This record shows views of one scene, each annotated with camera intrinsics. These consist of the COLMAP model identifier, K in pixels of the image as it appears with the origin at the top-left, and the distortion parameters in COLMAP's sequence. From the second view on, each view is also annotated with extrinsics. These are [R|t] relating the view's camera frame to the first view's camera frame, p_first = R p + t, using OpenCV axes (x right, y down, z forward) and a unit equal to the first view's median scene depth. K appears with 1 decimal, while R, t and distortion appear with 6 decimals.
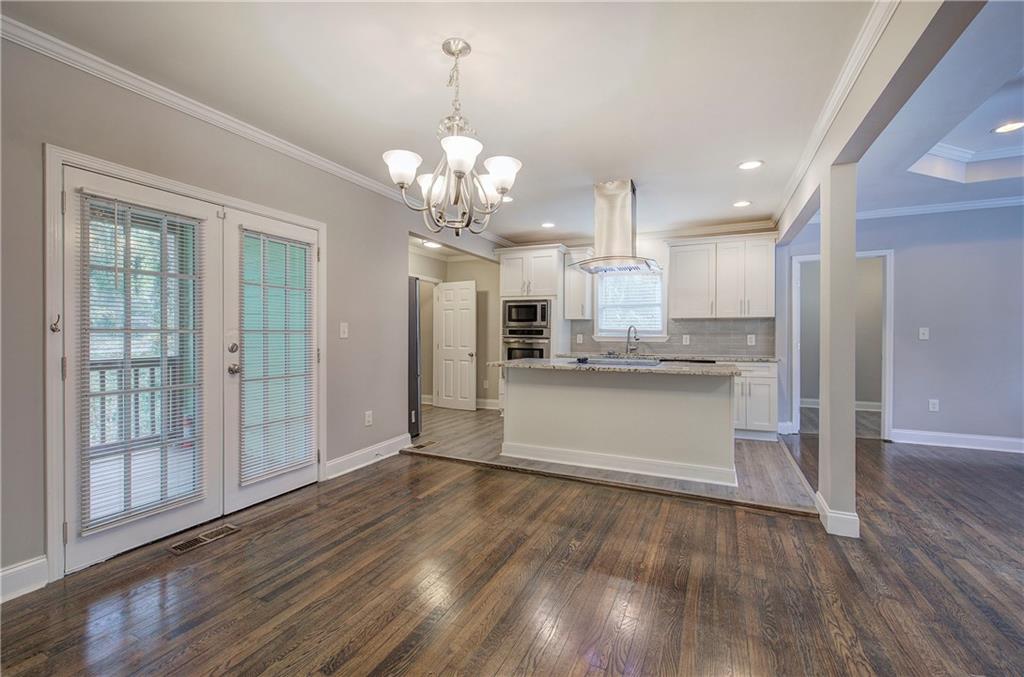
lens RADIAL K [[431.0, 0, 517.2], [0, 431.0, 334.3], [0, 0, 1]] dist [-0.002420, 0.000078]
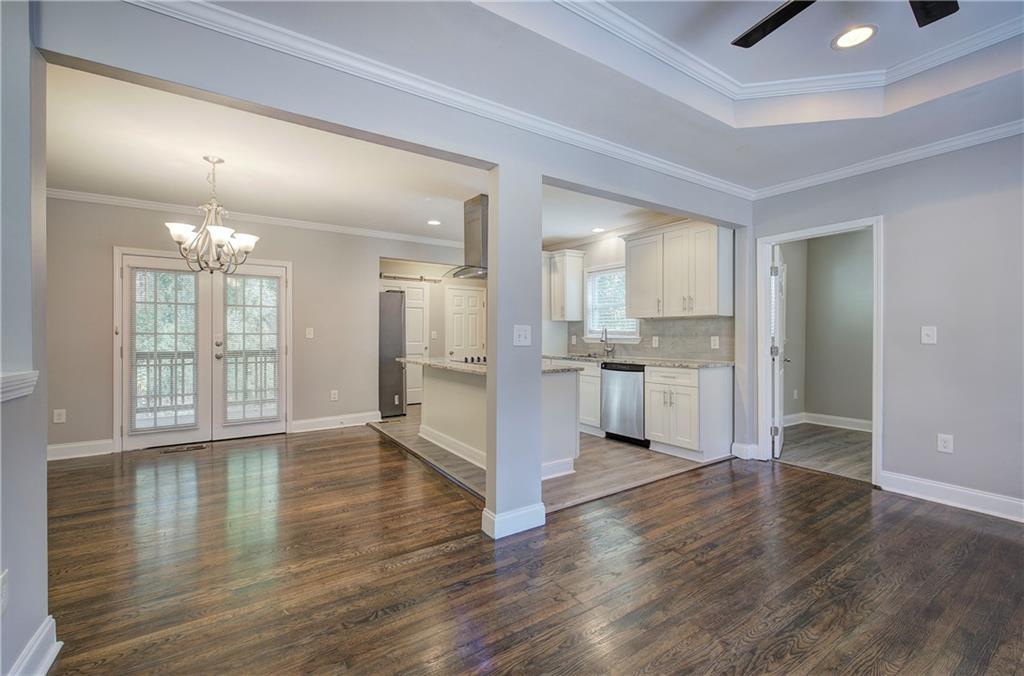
lens RADIAL K [[431.0, 0, 515.6], [0, 431.0, 334.7], [0, 0, 1]] dist [-0.002420, 0.000078]
pose [[0.855270, -0.000645, -0.518182, 0.730593], [0.000107, 0.999999, -0.001067, -0.001325], [0.518182, 0.000857, 0.855270, 0.089195]]
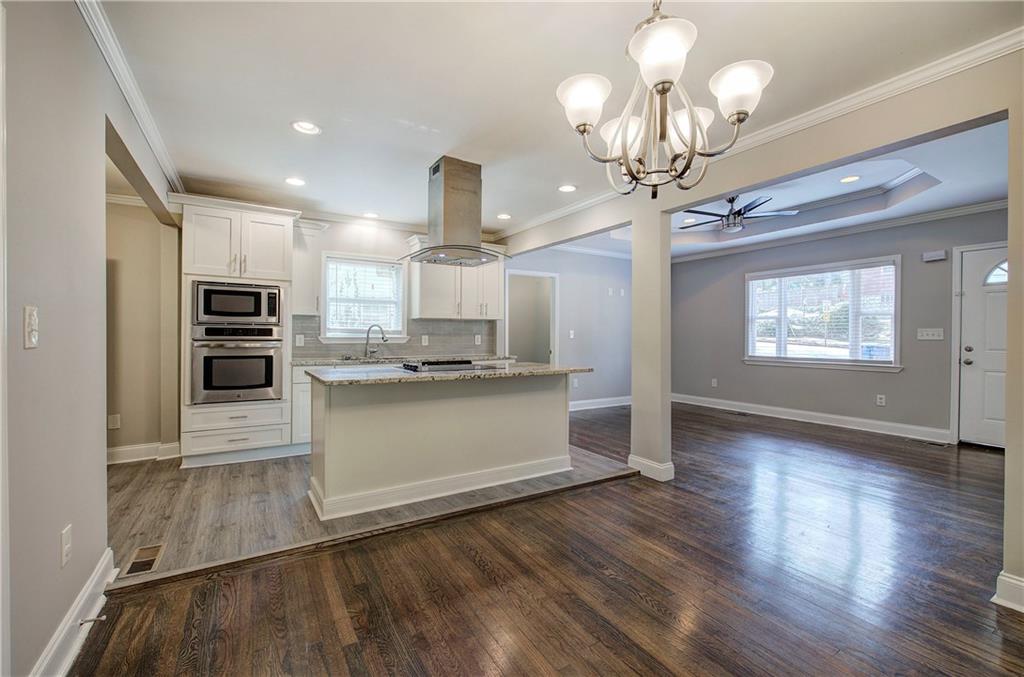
lens RADIAL K [[431.0, 0, 513.1], [0, 431.0, 335.1], [0, 0, 1]] dist [-0.002420, 0.000078]
pose [[0.554026, -0.002121, 0.832497, -0.370612], [-0.001162, 0.999994, 0.003321, -0.003043], [-0.832498, -0.002807, 0.554020, 0.352878]]
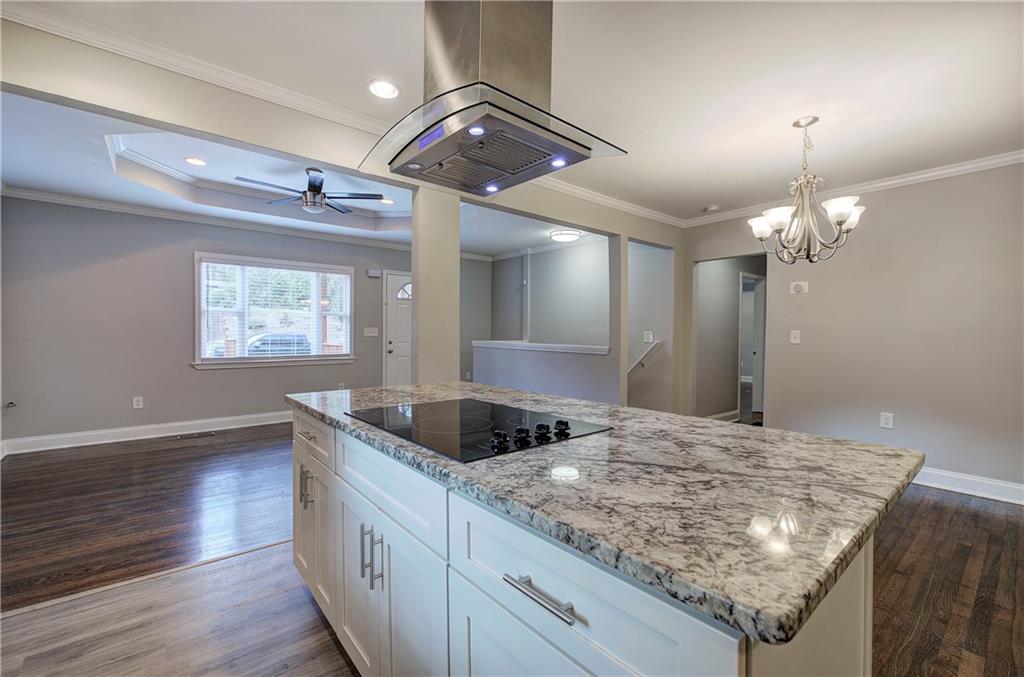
lens RADIAL K [[431.0, 0, 515.2], [0, 431.0, 337.4], [0, 0, 1]] dist [-0.002420, 0.000078]
pose [[-0.902882, -0.013923, 0.429664, 0.037262], [-0.009876, 0.999883, 0.011648, -0.005925], [-0.429776, 0.006274, -0.902914, 1.127723]]
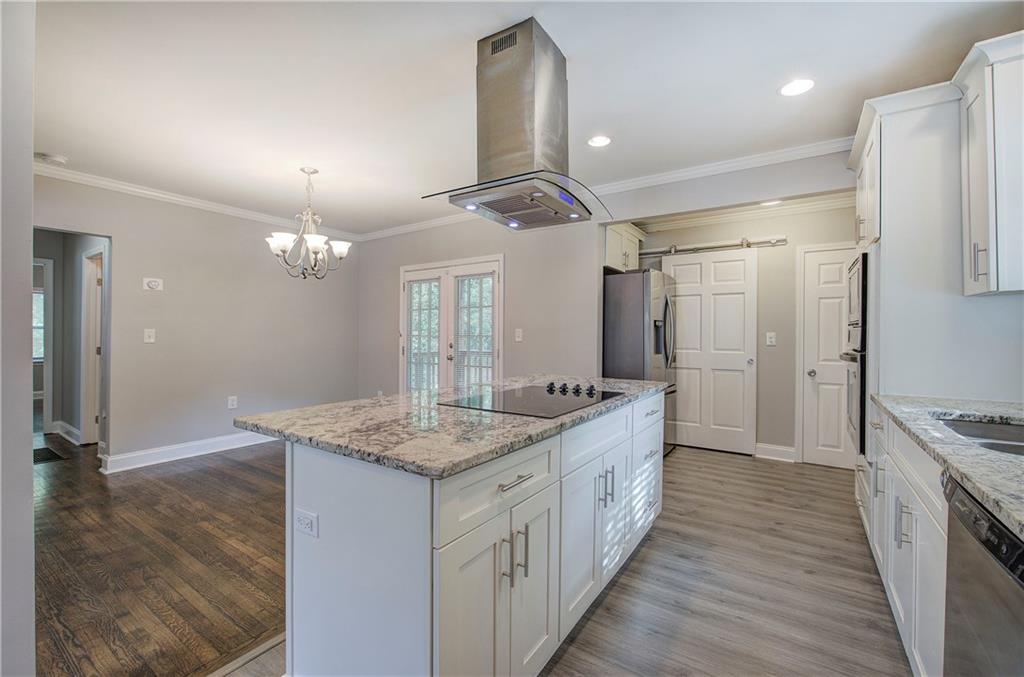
lens RADIAL K [[431.0, 0, 511.3], [0, 431.0, 339.2], [0, 0, 1]] dist [-0.002420, 0.000078]
pose [[-0.159123, 0.004866, -0.987247, 0.619395], [-0.004040, 0.999976, 0.005580, -0.003451], [0.987250, 0.004876, -0.159100, 0.906643]]
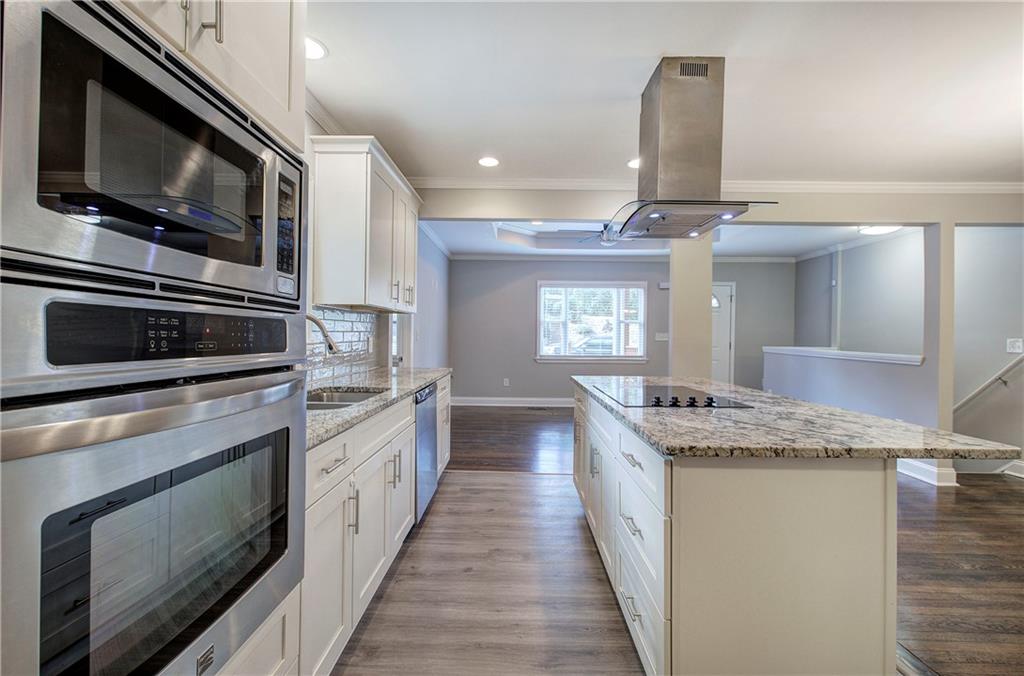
lens RADIAL K [[431.0, 0, 514.5], [0, 431.0, 338.7], [0, 0, 1]] dist [-0.002420, 0.000078]
pose [[-0.404563, -0.016184, 0.914367, -0.166445], [-0.013838, 0.999837, 0.011574, -0.007911], [-0.914405, -0.007971, -0.404721, 1.201750]]
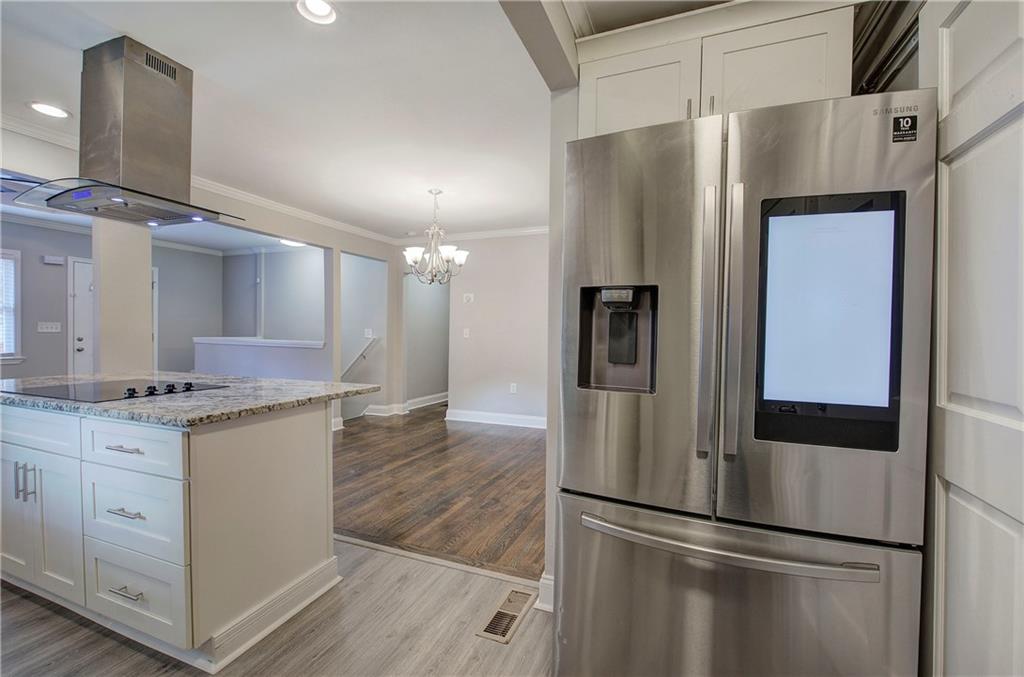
lens RADIAL K [[431.0, 0, 514.0], [0, 431.0, 337.2], [0, 0, 1]] dist [-0.002420, 0.000078]
pose [[-0.998950, -0.013524, -0.043774, -0.187587], [-0.014042, 0.999835, 0.011547, -0.007524], [0.043611, 0.012149, -0.998975, 1.327088]]
